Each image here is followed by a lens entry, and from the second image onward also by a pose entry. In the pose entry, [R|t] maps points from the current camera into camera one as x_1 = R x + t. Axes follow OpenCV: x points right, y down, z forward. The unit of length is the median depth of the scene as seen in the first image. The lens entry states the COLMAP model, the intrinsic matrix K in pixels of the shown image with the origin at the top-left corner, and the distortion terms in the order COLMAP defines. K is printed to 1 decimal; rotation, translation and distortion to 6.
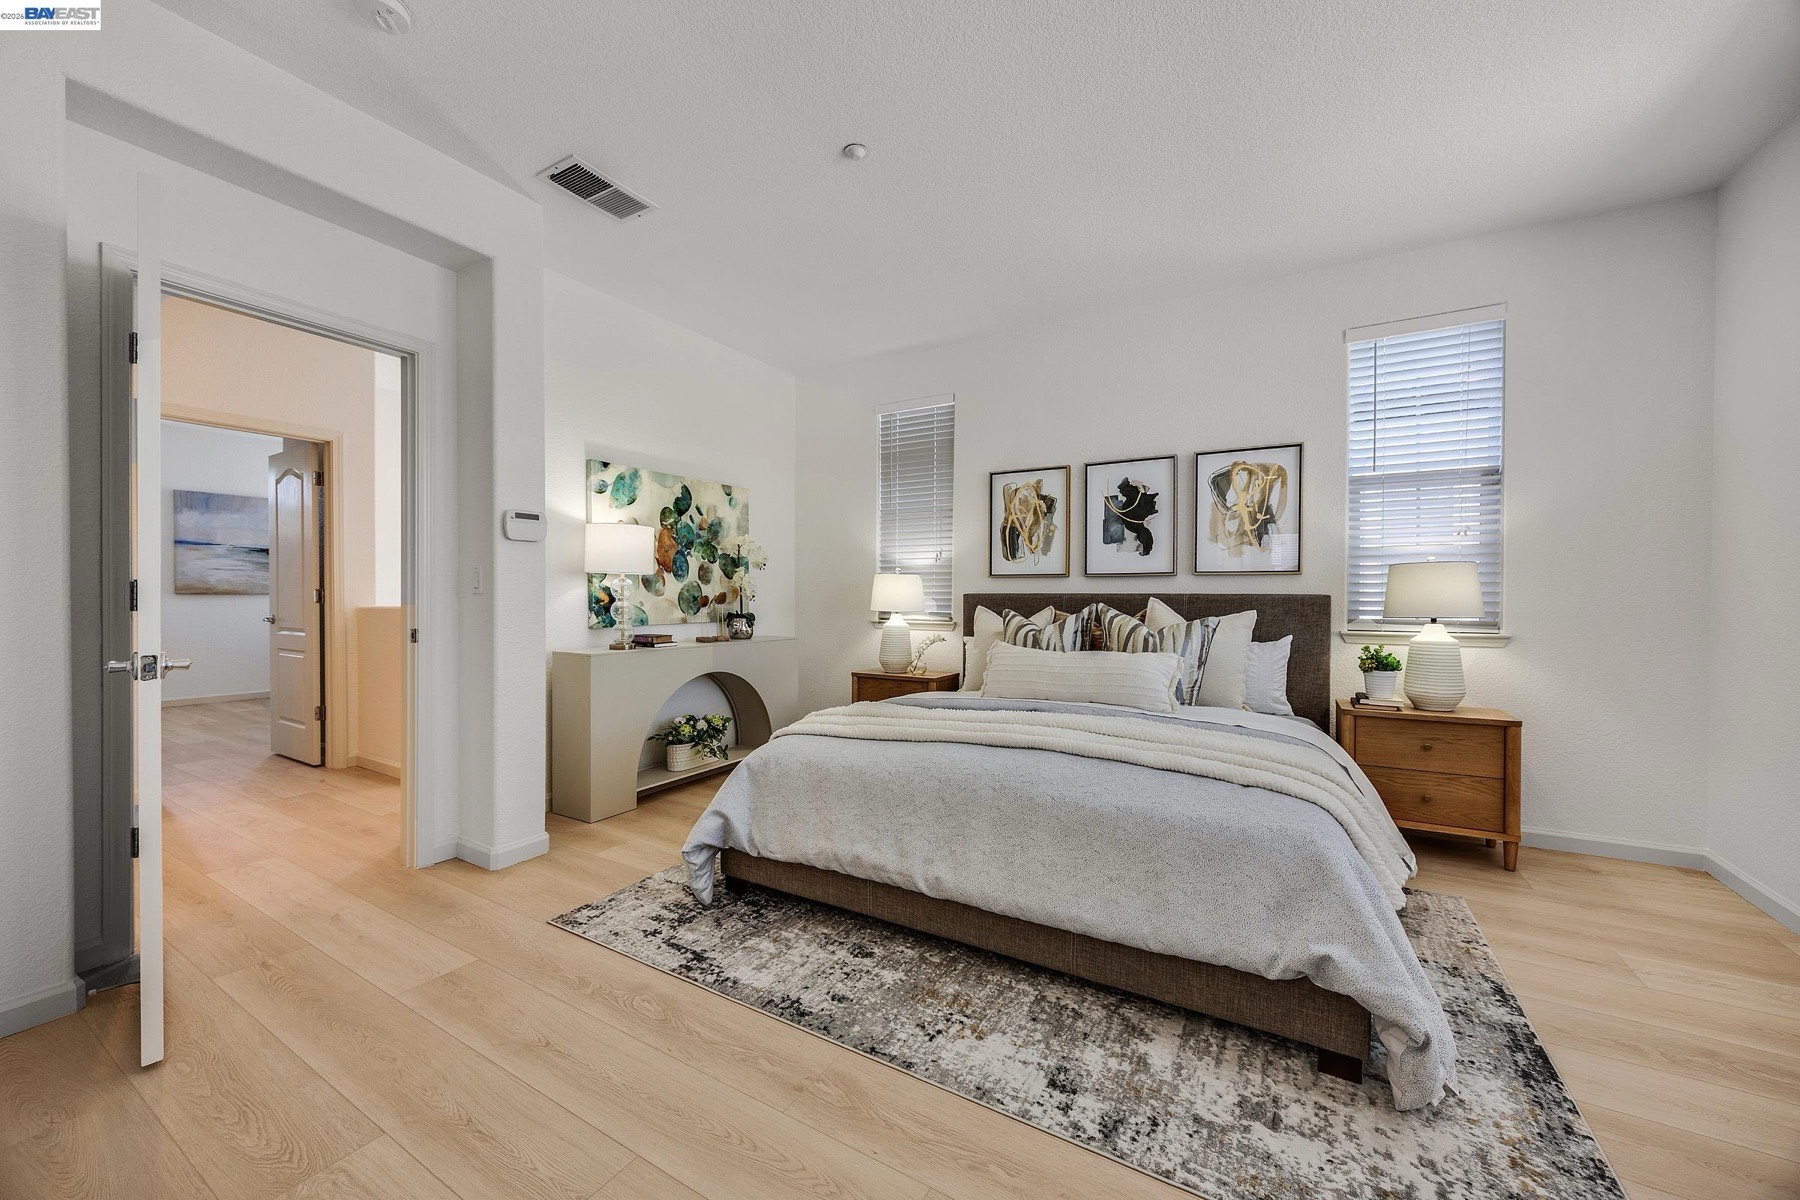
lens RADIAL K [[688.8, 0, 910.2], [0, 688.8, 612.1], [0, 0, 1]] dist [-0.002144, 0.000325]
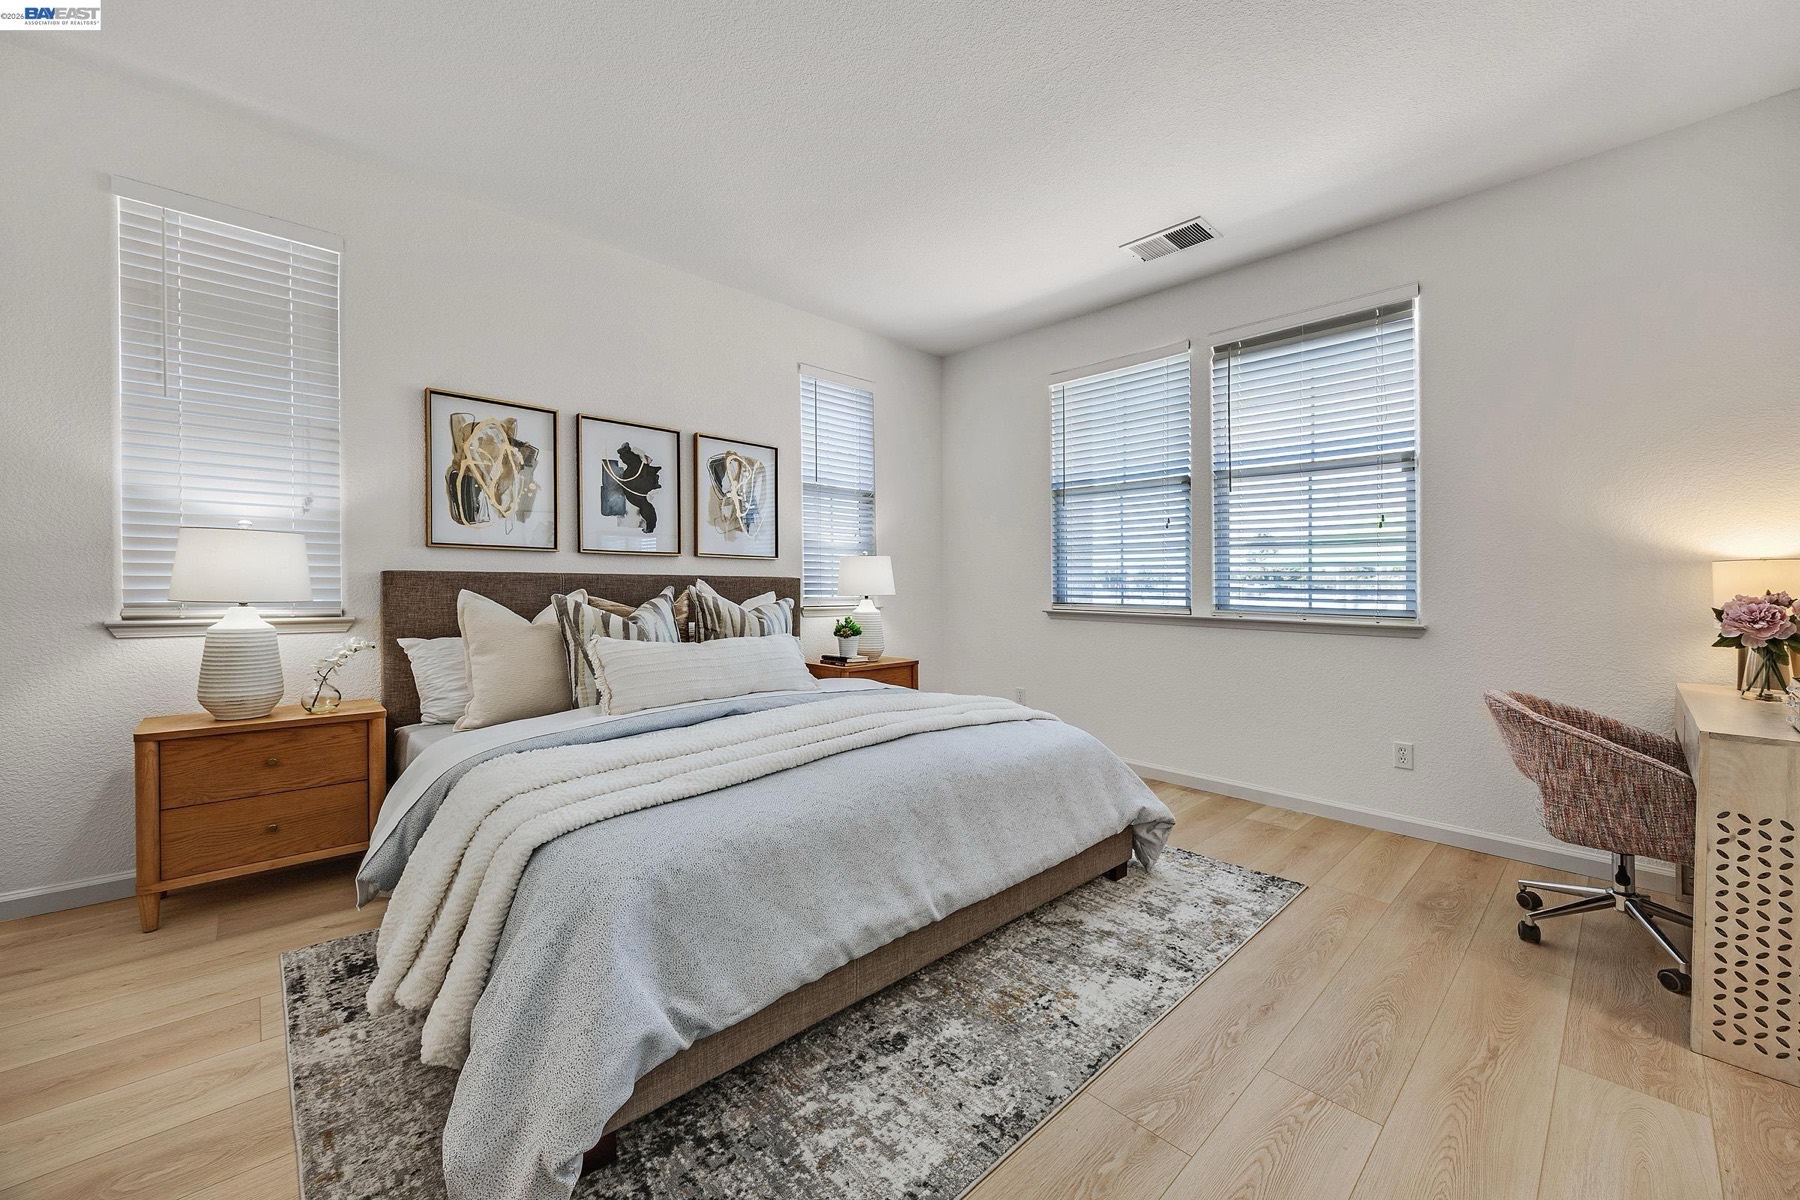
lens RADIAL K [[688.8, 0, 900.4], [0, 688.8, 587.9], [0, 0, 1]] dist [-0.002144, 0.000325]
pose [[0.279601, -0.007683, 0.960086, -0.501512], [0.012870, 0.999908, 0.004254, -0.010091], [-0.960030, 0.011167, 0.279674, 0.483736]]
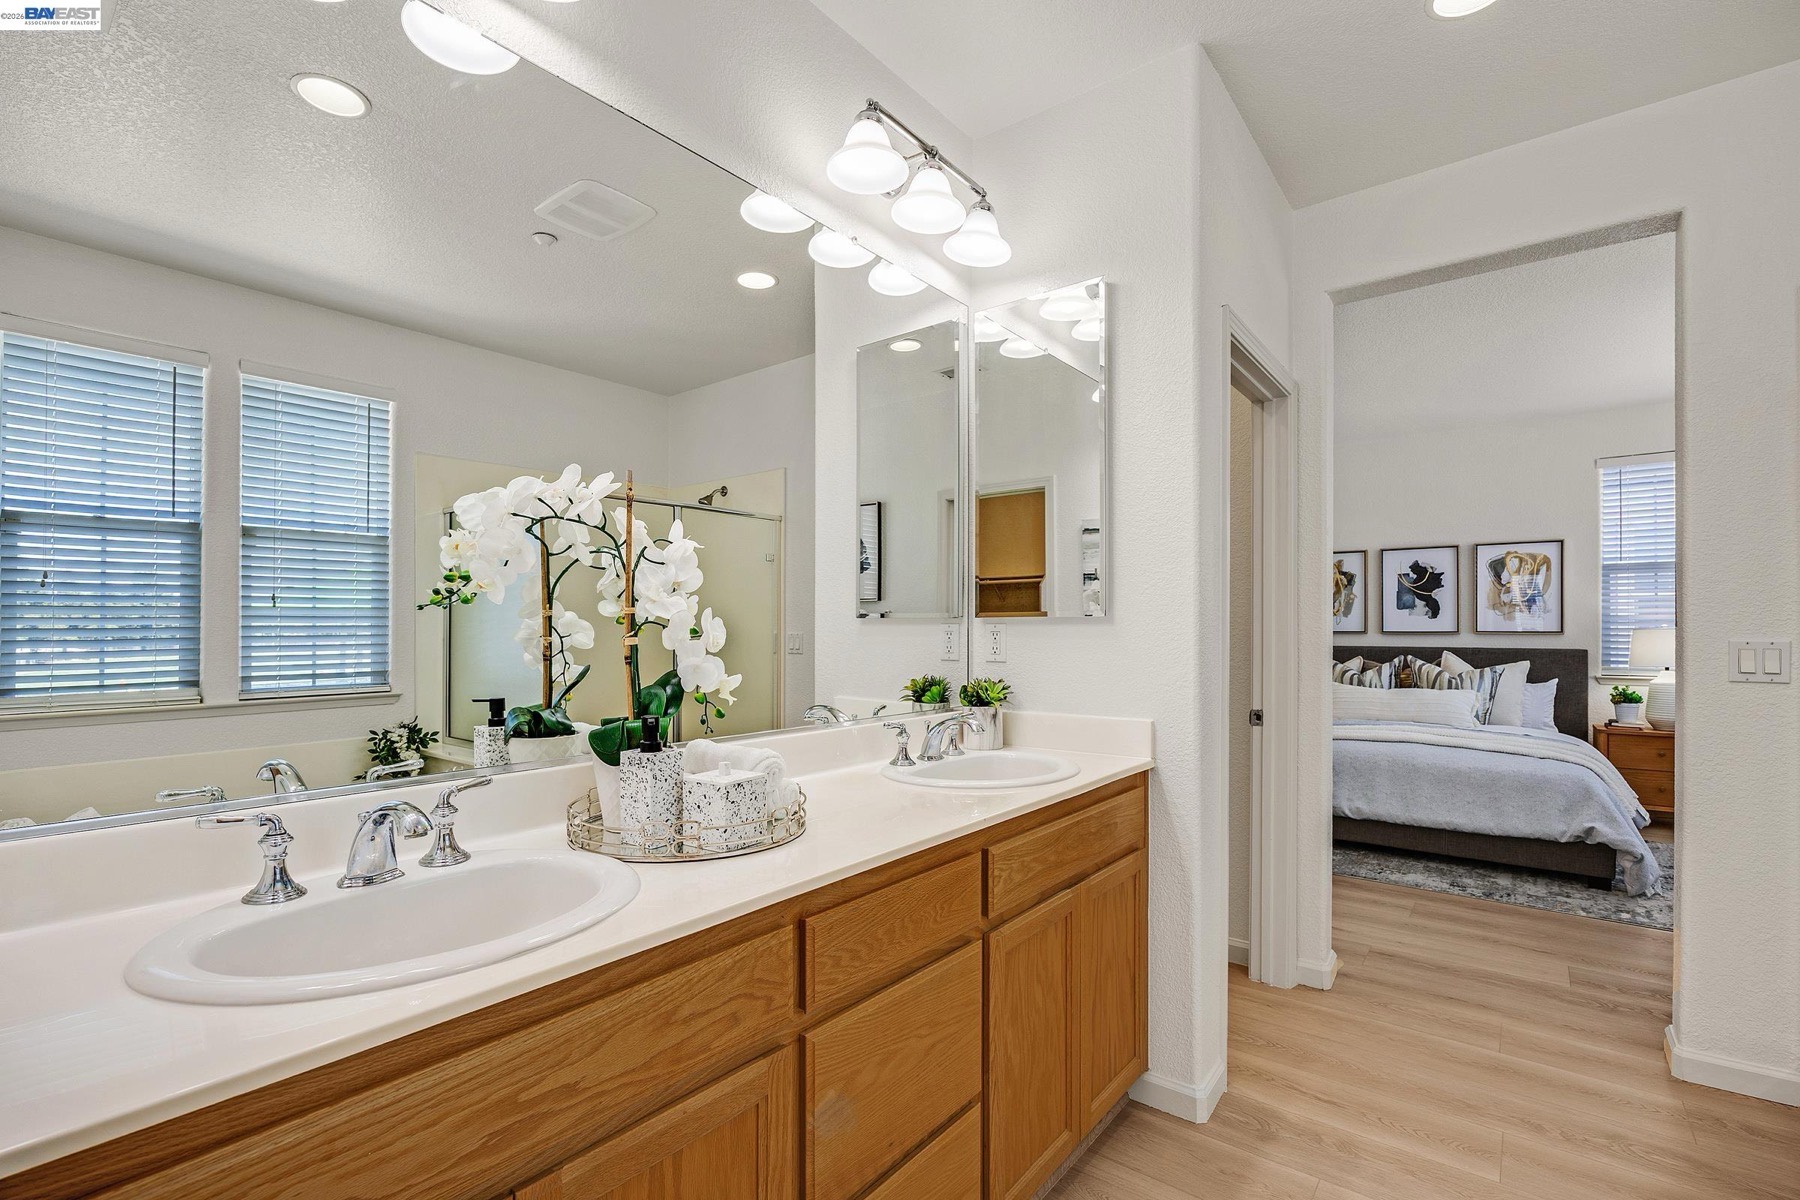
lens RADIAL K [[809.4, 0, 879.4], [0, 809.4, 632.3], [0, 0, 1]] dist [-0.010392, -0.001161]
pose [[0.986002, -0.003330, -0.166700, -0.529657], [0.000536, 0.999859, -0.016803, -0.033138], [0.166732, 0.016478, 0.985864, -0.836783]]
